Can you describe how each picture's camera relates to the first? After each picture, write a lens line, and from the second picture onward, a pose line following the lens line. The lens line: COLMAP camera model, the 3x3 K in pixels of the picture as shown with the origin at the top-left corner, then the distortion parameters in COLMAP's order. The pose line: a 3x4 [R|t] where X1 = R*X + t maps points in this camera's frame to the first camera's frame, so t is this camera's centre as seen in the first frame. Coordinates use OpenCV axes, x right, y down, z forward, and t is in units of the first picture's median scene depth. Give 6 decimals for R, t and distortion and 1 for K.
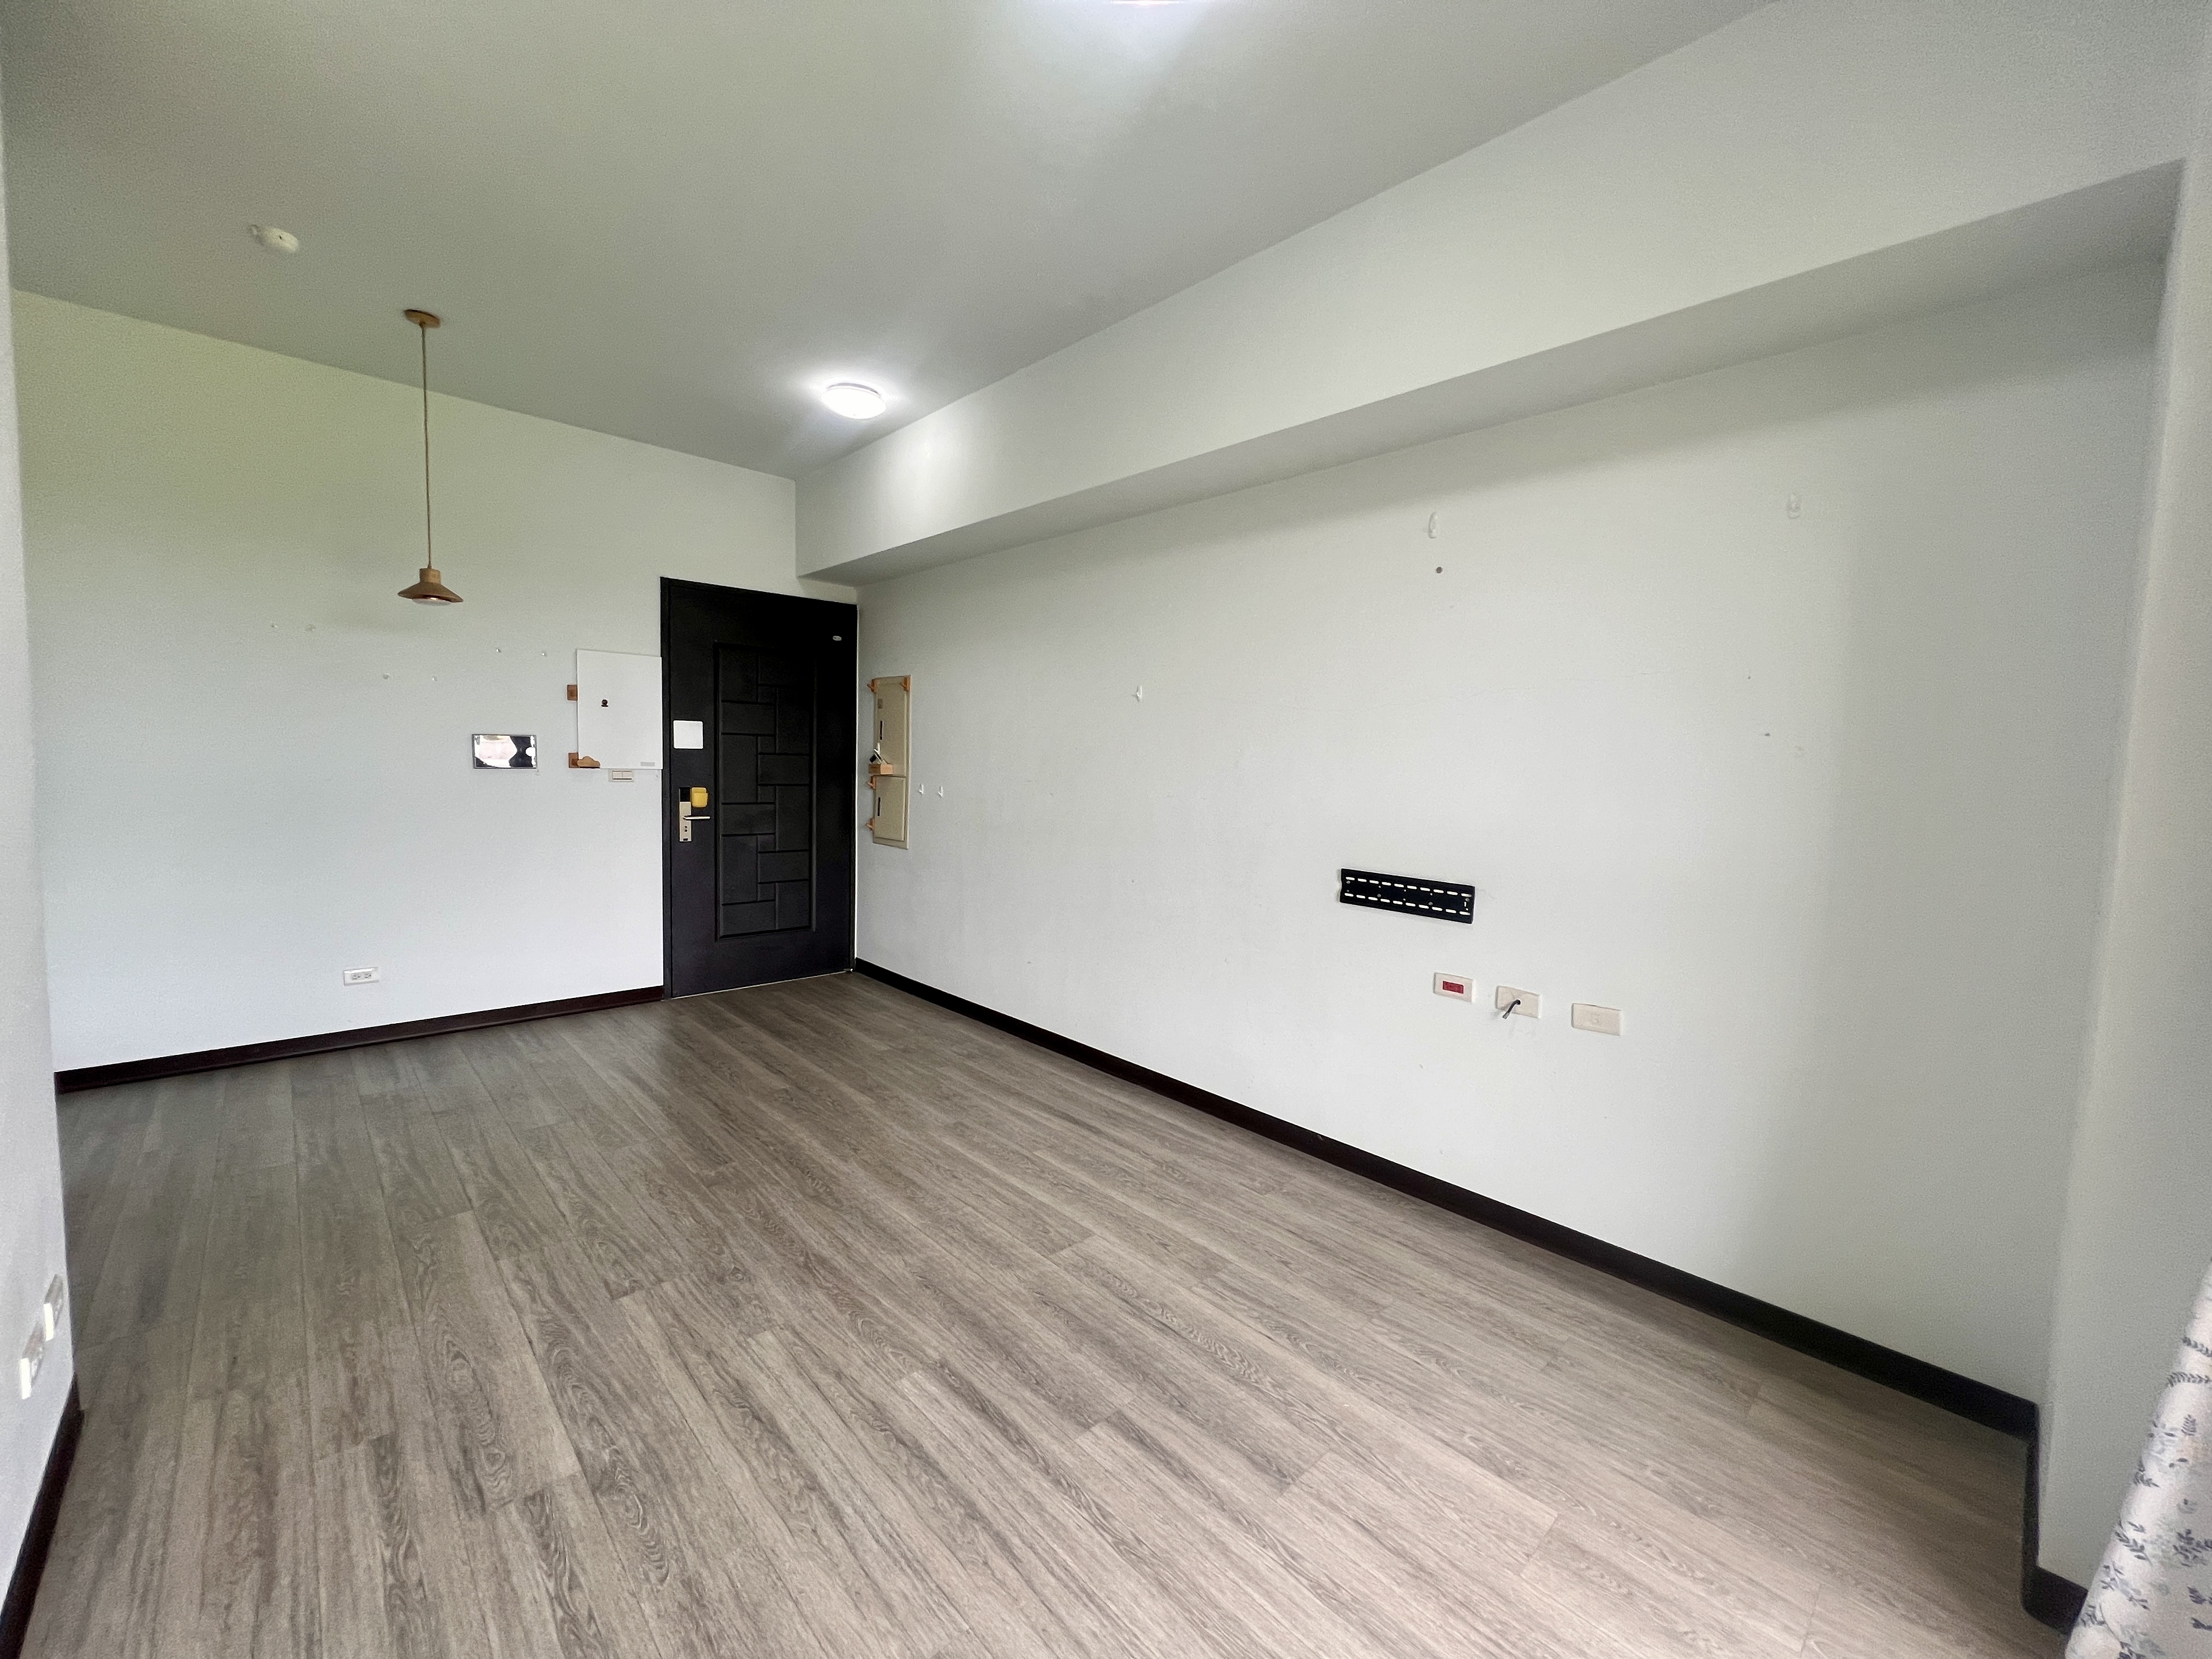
lens RADIAL K [[885.4, 0, 1100.2], [0, 885.4, 818.0], [0, 0, 1]] dist [-0.001761, 0.001293]
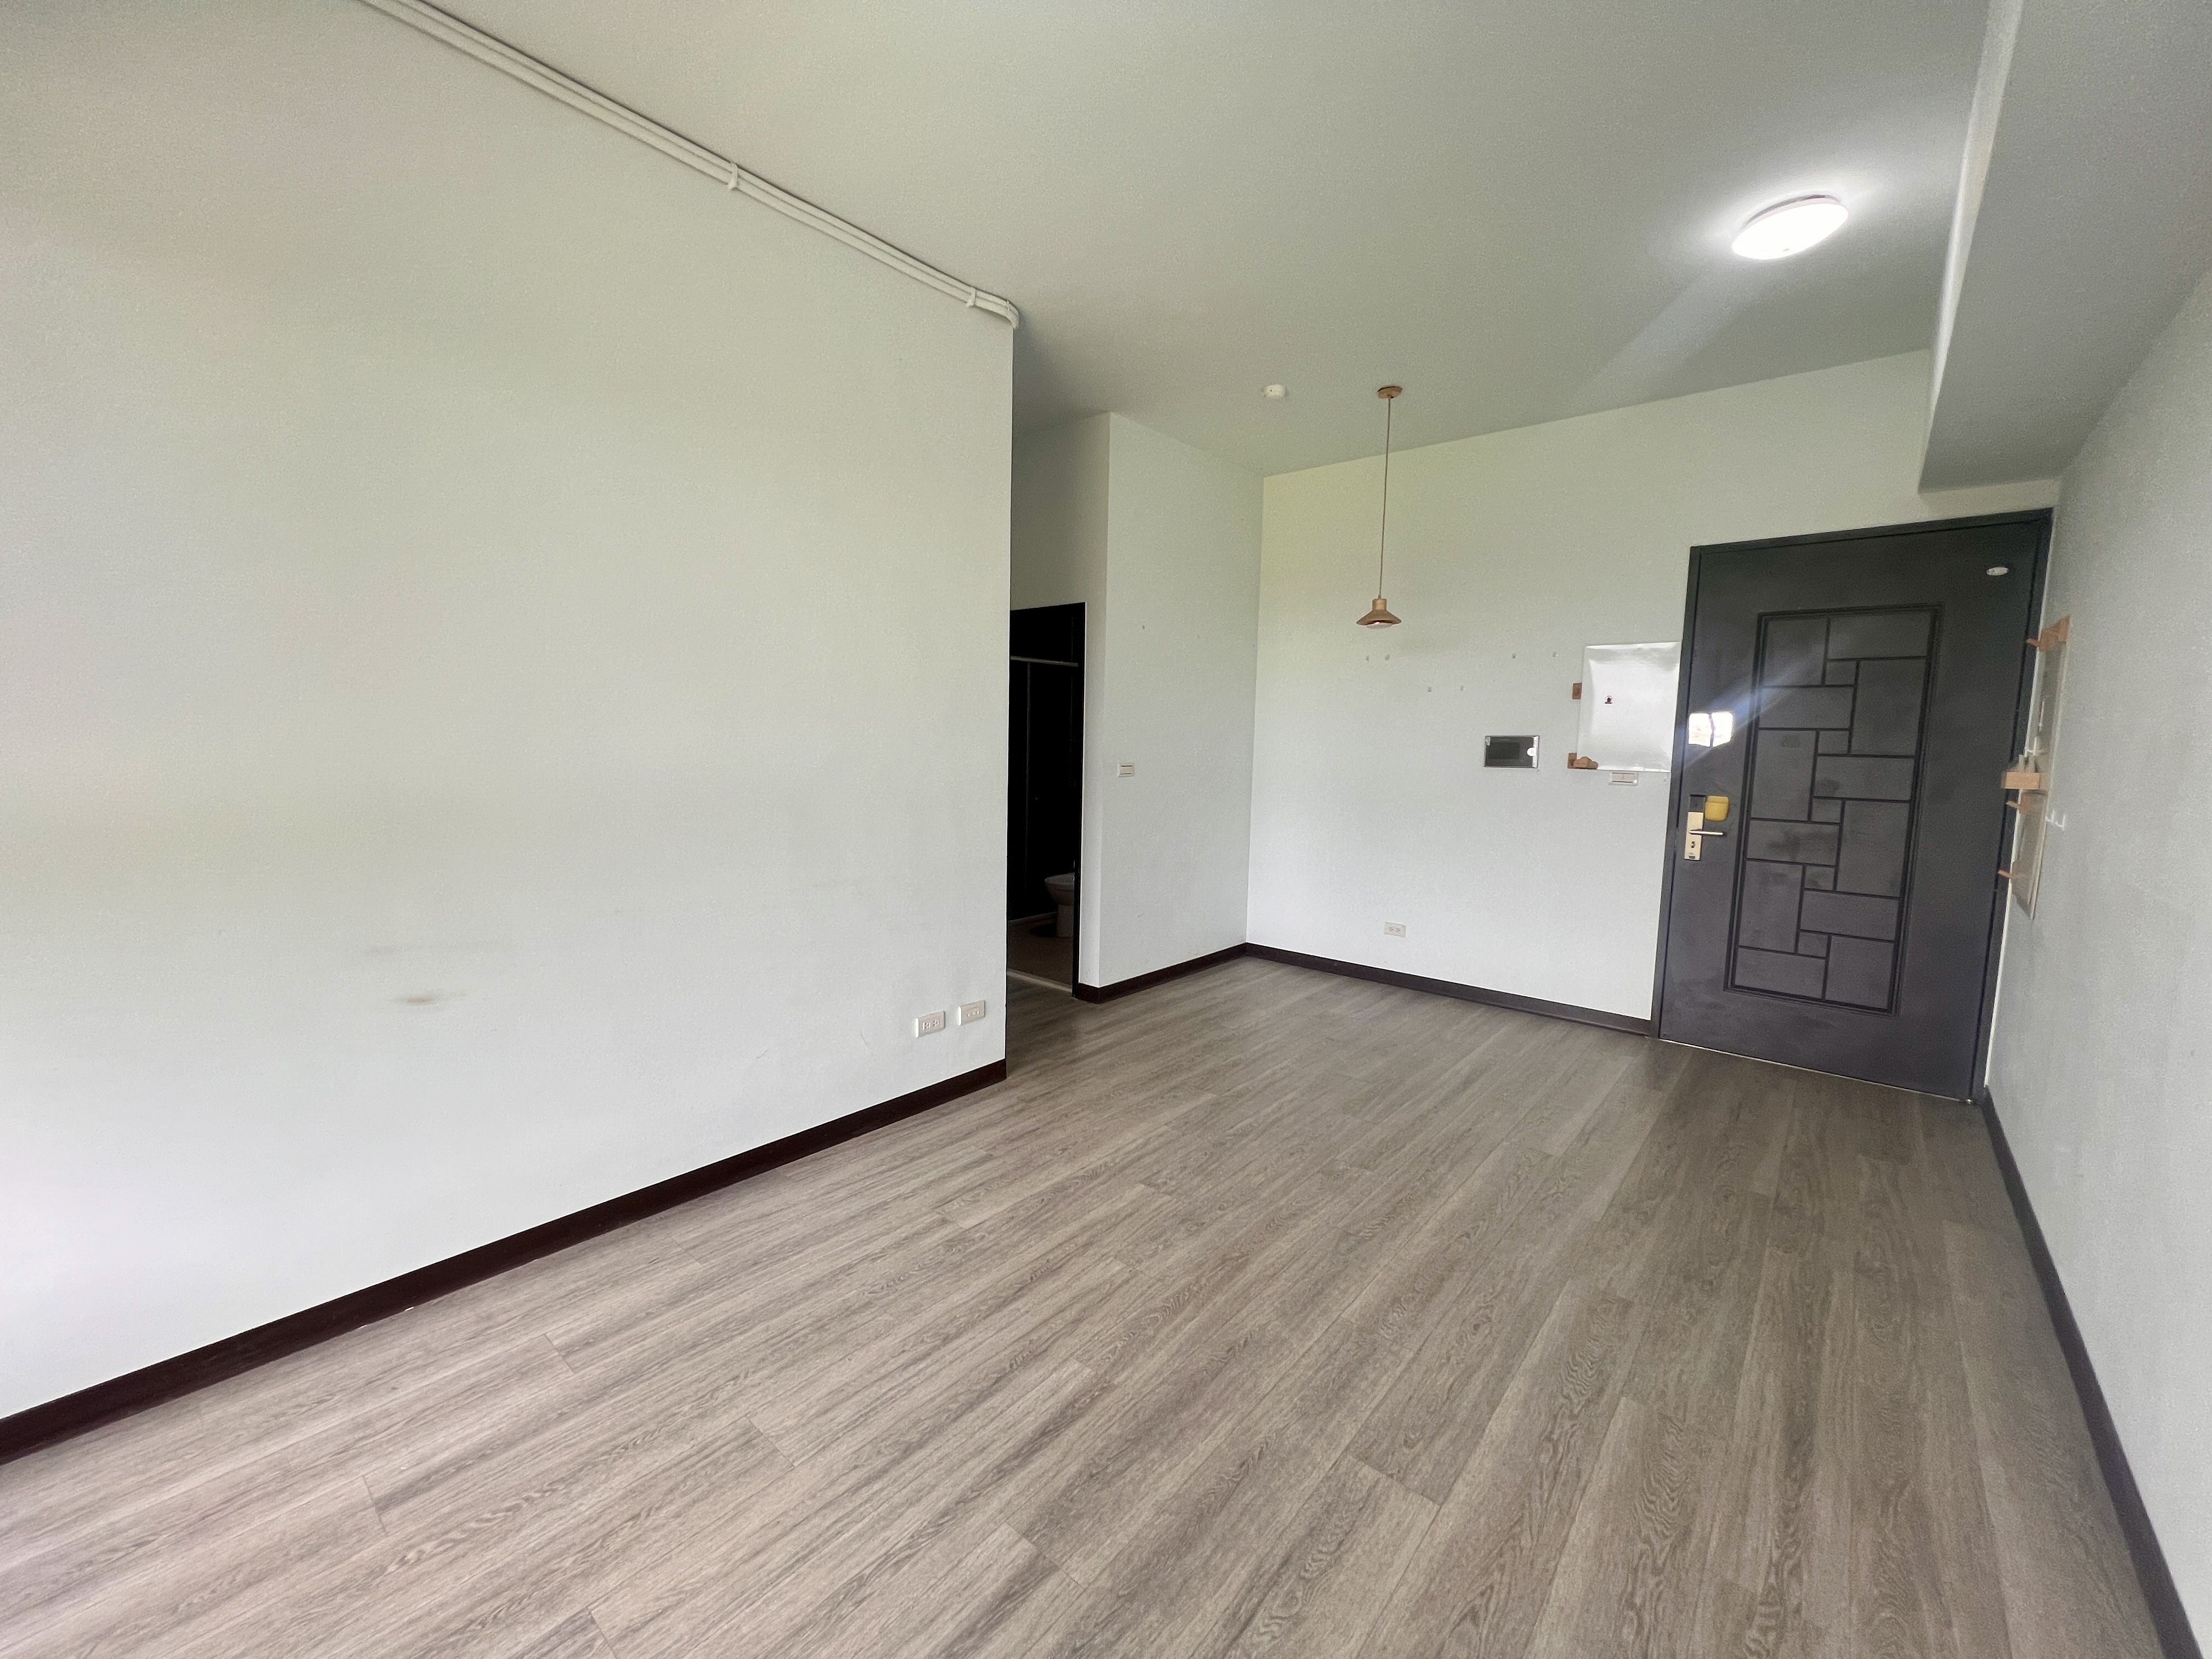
lens RADIAL K [[885.4, 0, 1107.2], [0, 885.4, 831.5], [0, 0, 1]] dist [-0.001761, 0.001293]
pose [[0.113507, 0.080533, -0.990268, 0.648195], [-0.081875, 0.994078, 0.071458, -0.031906], [0.990158, 0.072968, 0.119428, 0.782139]]
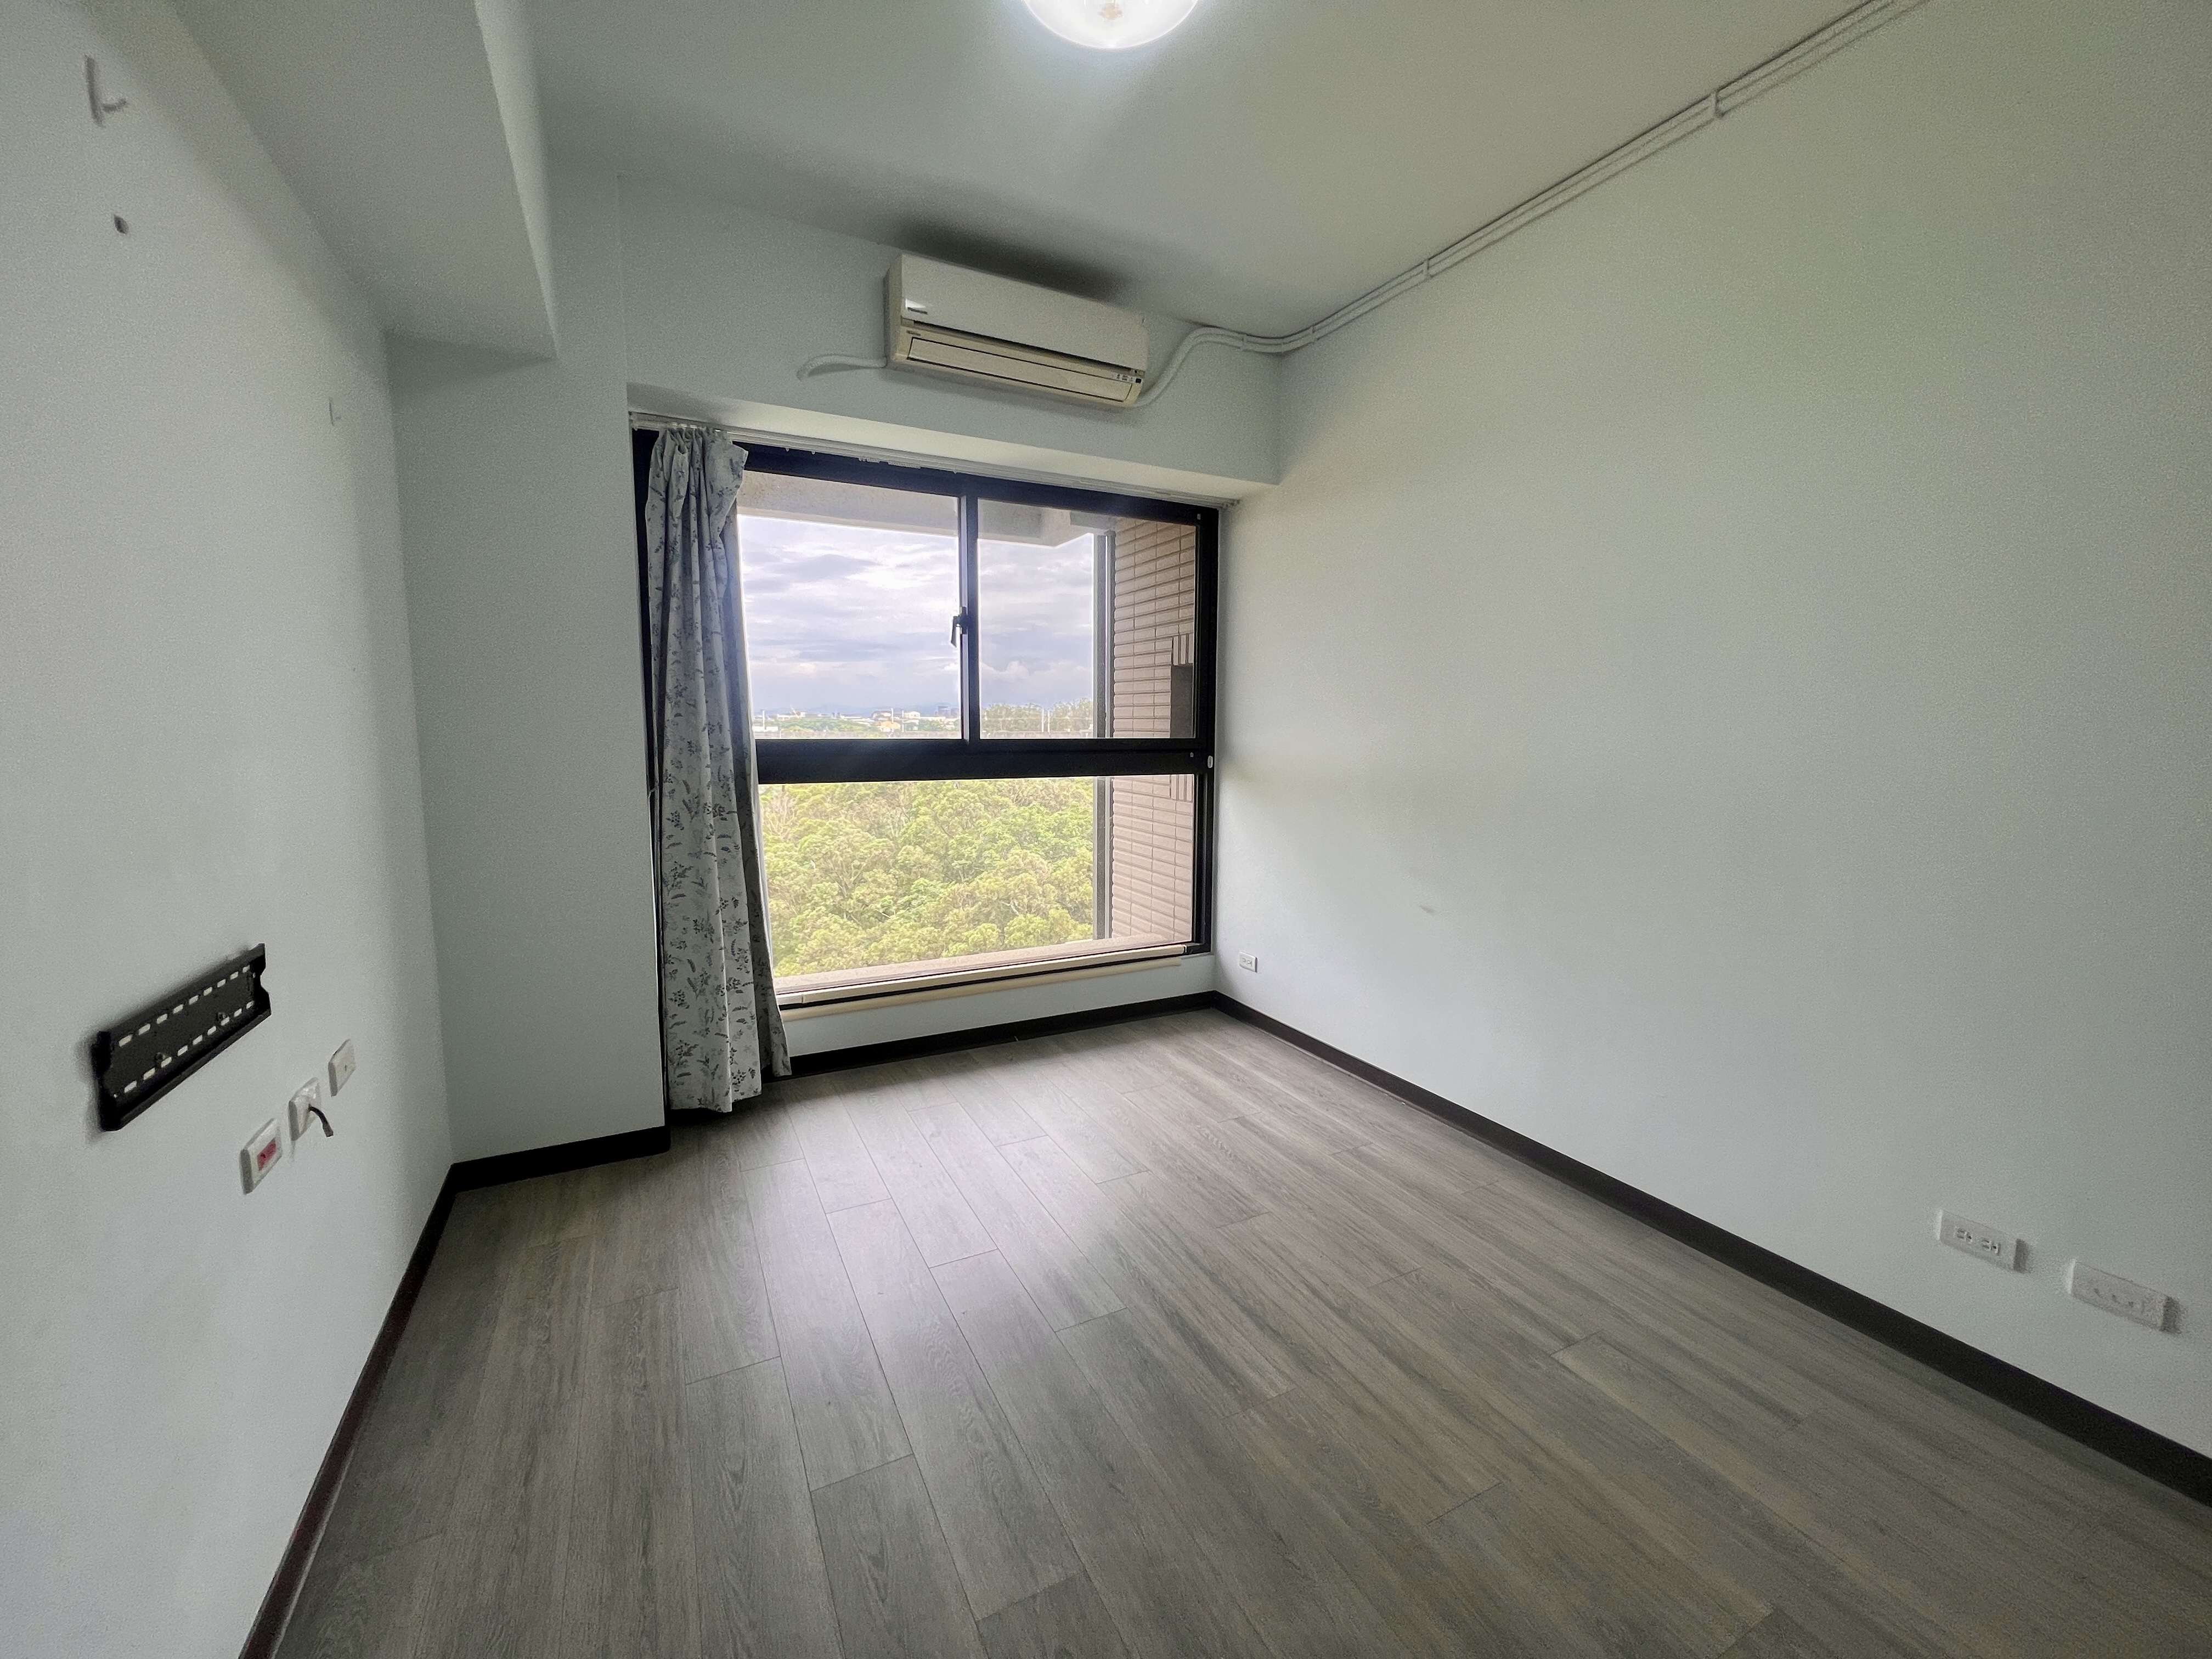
lens RADIAL K [[885.4, 0, 1093.5], [0, 885.4, 822.8], [0, 0, 1]] dist [-0.001761, 0.001293]
pose [[-0.958997, -0.063361, 0.276242, -0.224421], [-0.013324, 0.983691, 0.179374, -0.113434], [-0.283103, 0.168338, -0.944201, 1.661474]]
